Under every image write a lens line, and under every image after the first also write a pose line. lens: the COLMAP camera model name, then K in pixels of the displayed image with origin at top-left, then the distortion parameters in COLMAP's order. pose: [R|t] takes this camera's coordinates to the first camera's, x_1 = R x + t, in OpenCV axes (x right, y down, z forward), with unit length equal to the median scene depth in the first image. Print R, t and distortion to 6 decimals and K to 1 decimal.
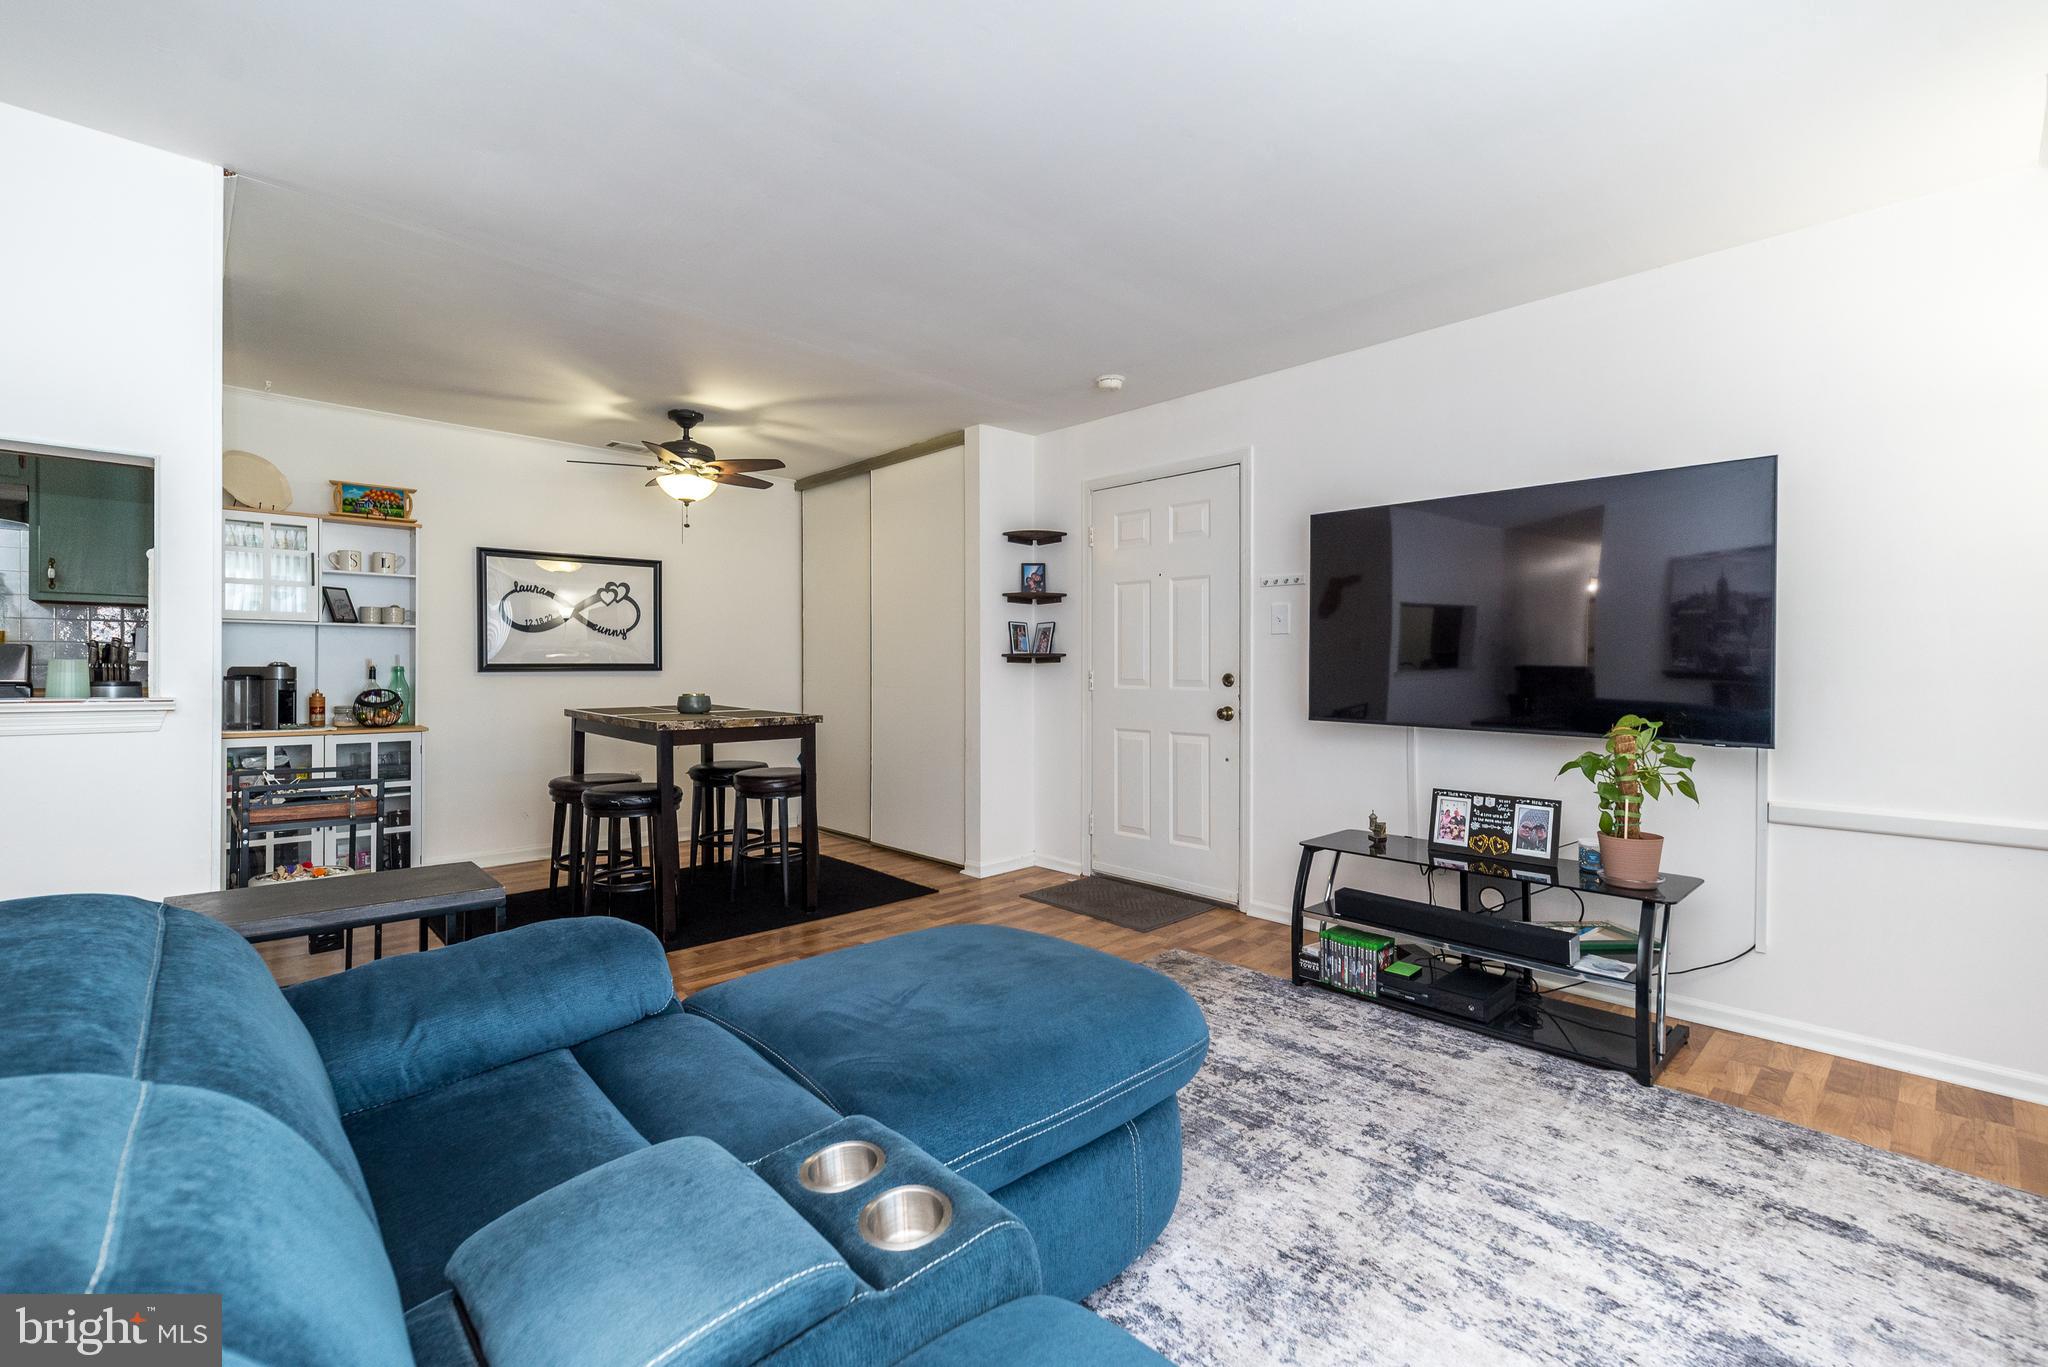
lens RADIAL K [[903.1, 0, 1036.7], [0, 903.1, 704.0], [0, 0, 1]] dist [0.004694, 0.000958]
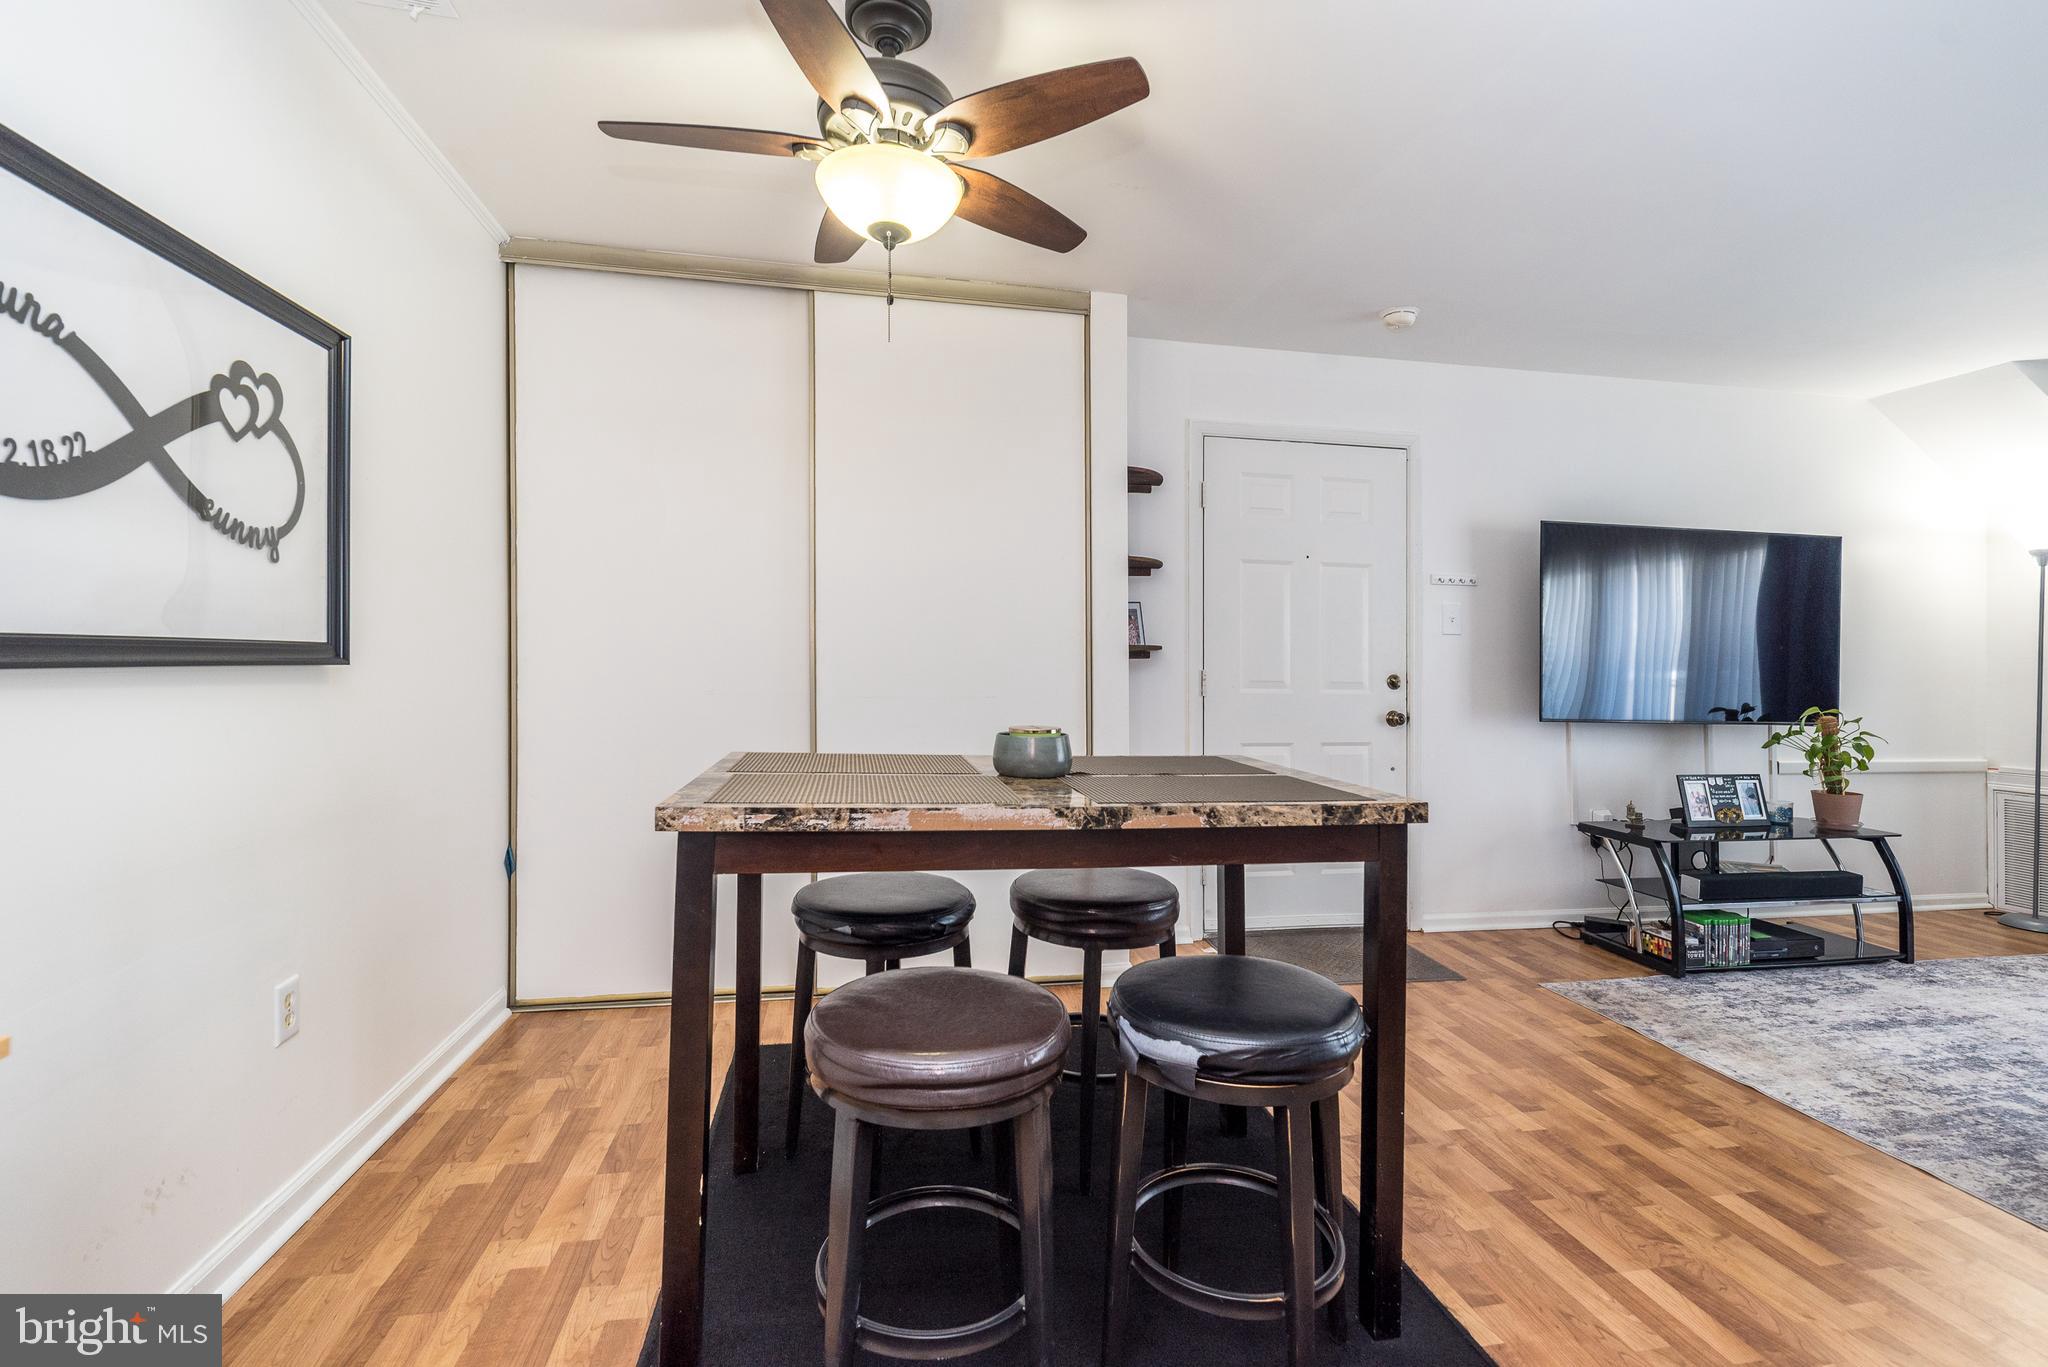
lens RADIAL K [[903.1, 0, 1033.2], [0, 903.1, 678.3], [0, 0, 1]] dist [0.004694, 0.000958]
pose [[0.535180, -0.006411, 0.844714, -0.720065], [0.021707, 0.999745, -0.006165, -0.030949], [-0.844459, 0.021635, 0.535183, 0.776771]]
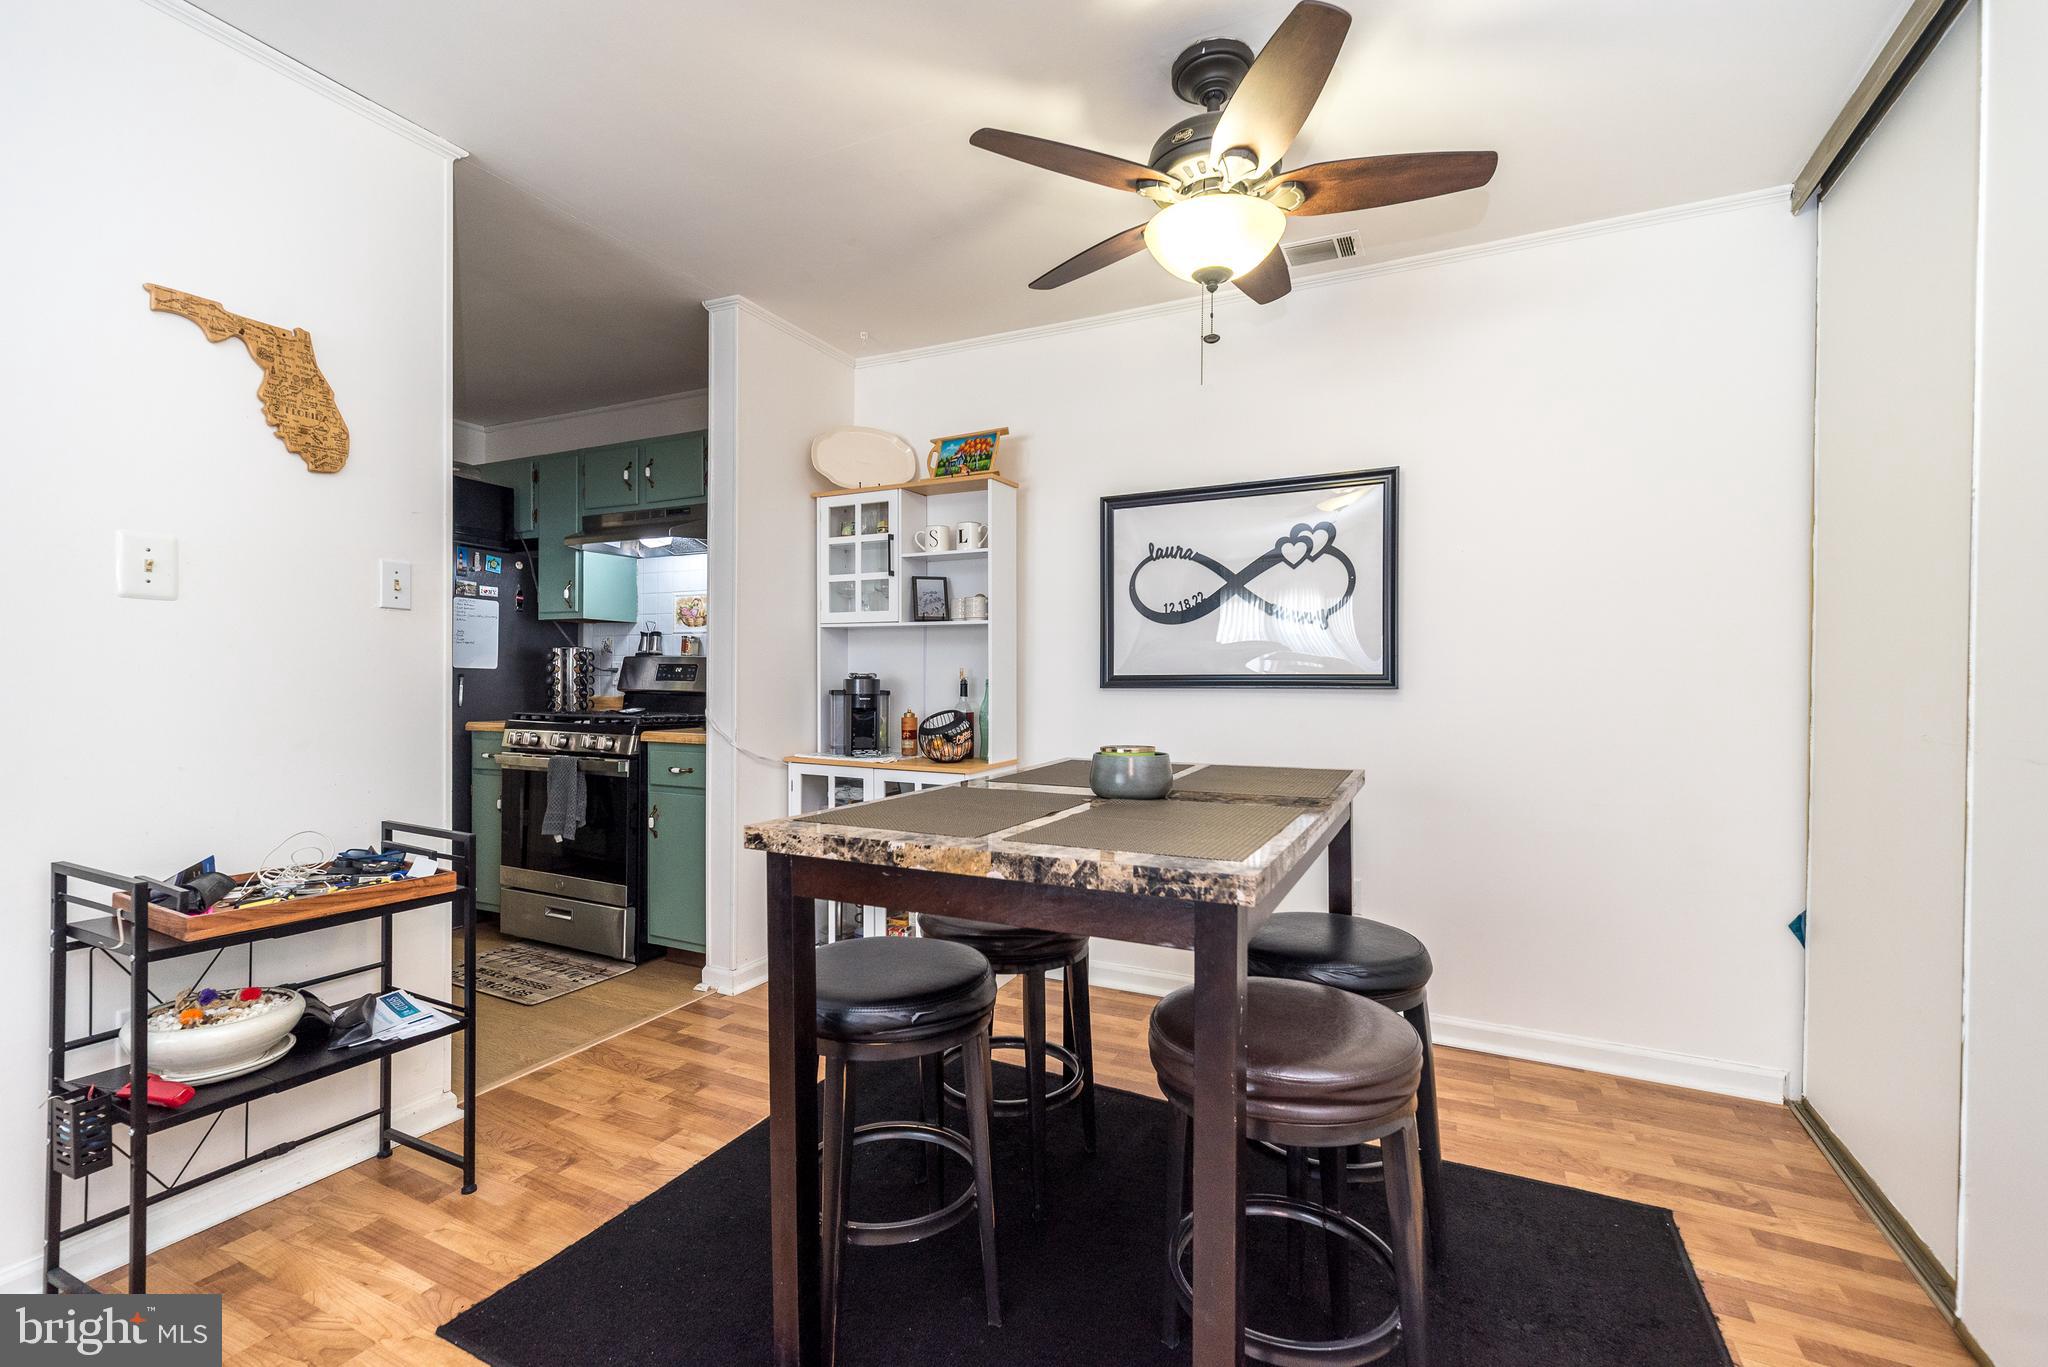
lens RADIAL K [[903.1, 0, 1017.4], [0, 903.1, 695.3], [0, 0, 1]] dist [0.004694, 0.000958]
pose [[0.346150, 0.017658, -0.938013, -0.023187], [-0.040297, 0.999180, 0.003939, -0.033652], [0.937313, 0.036435, 0.346578, 0.809623]]
